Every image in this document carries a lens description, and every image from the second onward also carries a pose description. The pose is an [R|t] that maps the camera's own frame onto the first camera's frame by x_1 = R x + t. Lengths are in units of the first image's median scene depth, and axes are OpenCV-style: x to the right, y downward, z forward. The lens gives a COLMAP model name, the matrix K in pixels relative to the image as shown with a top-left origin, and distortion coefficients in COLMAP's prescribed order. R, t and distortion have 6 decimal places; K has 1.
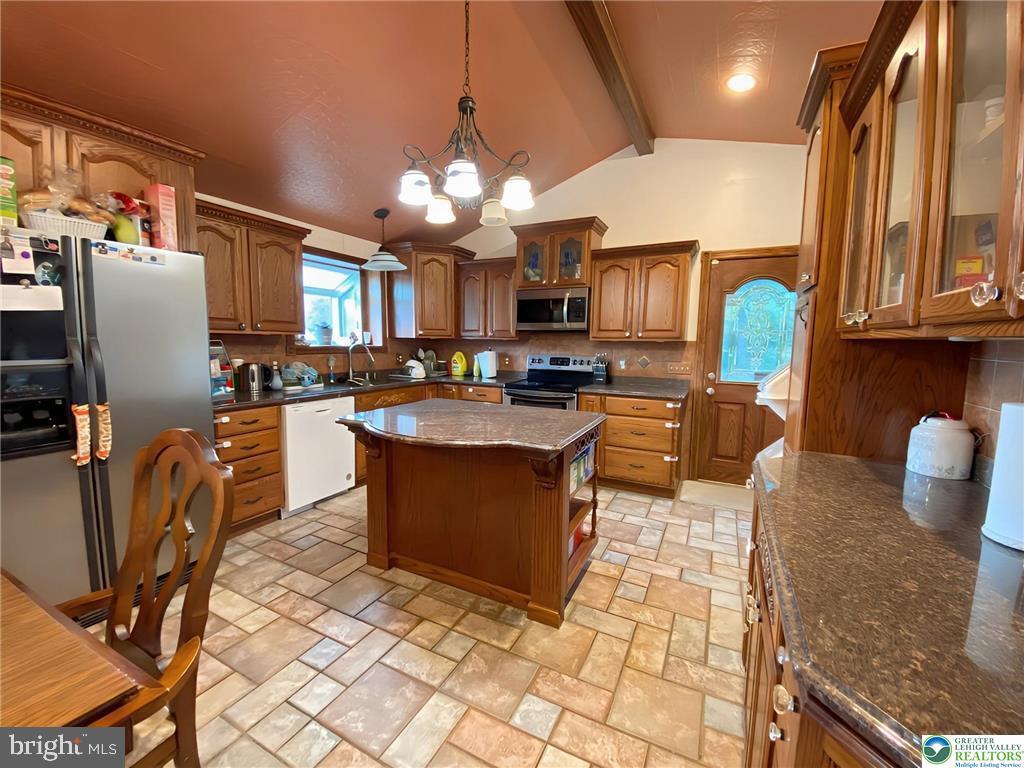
lens RADIAL K [[411.3, 0, 515.2], [0, 411.3, 380.7], [0, 0, 1]] dist [0.003441, -0.010385]
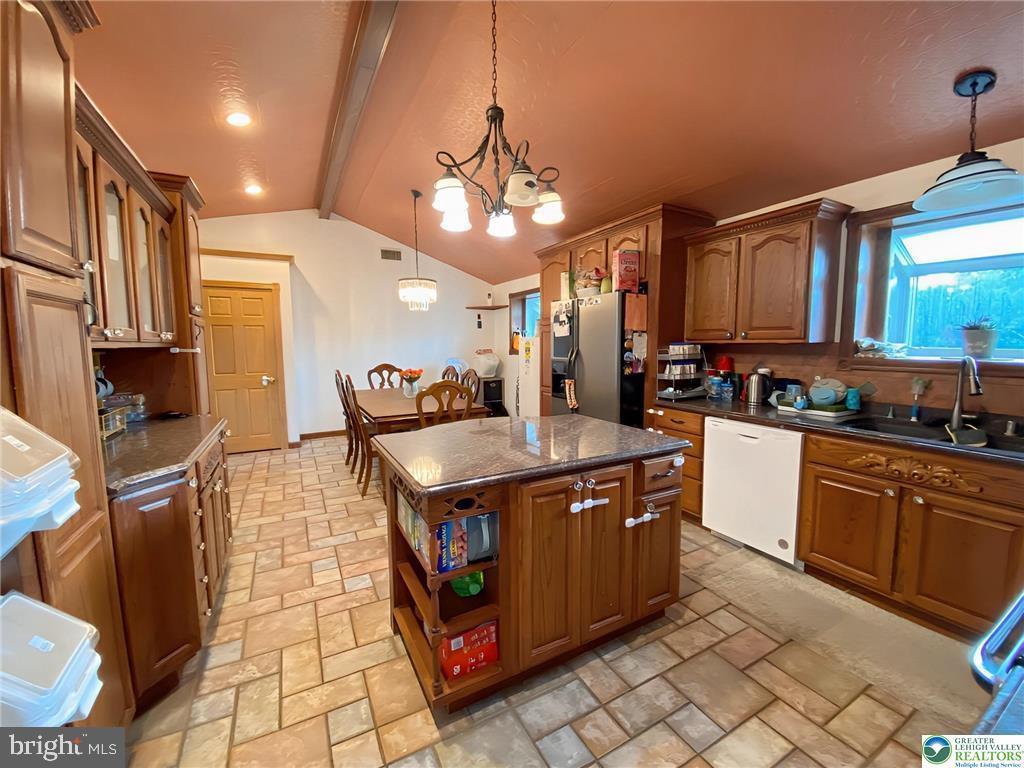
lens RADIAL K [[411.3, 0, 513.1], [0, 411.3, 381.3], [0, 0, 1]] dist [0.003441, -0.010385]
pose [[-0.571750, 0.064961, -0.817852, 0.414478], [-0.079879, 0.987717, 0.134296, -0.097266], [0.816530, 0.142113, -0.559538, 0.976625]]
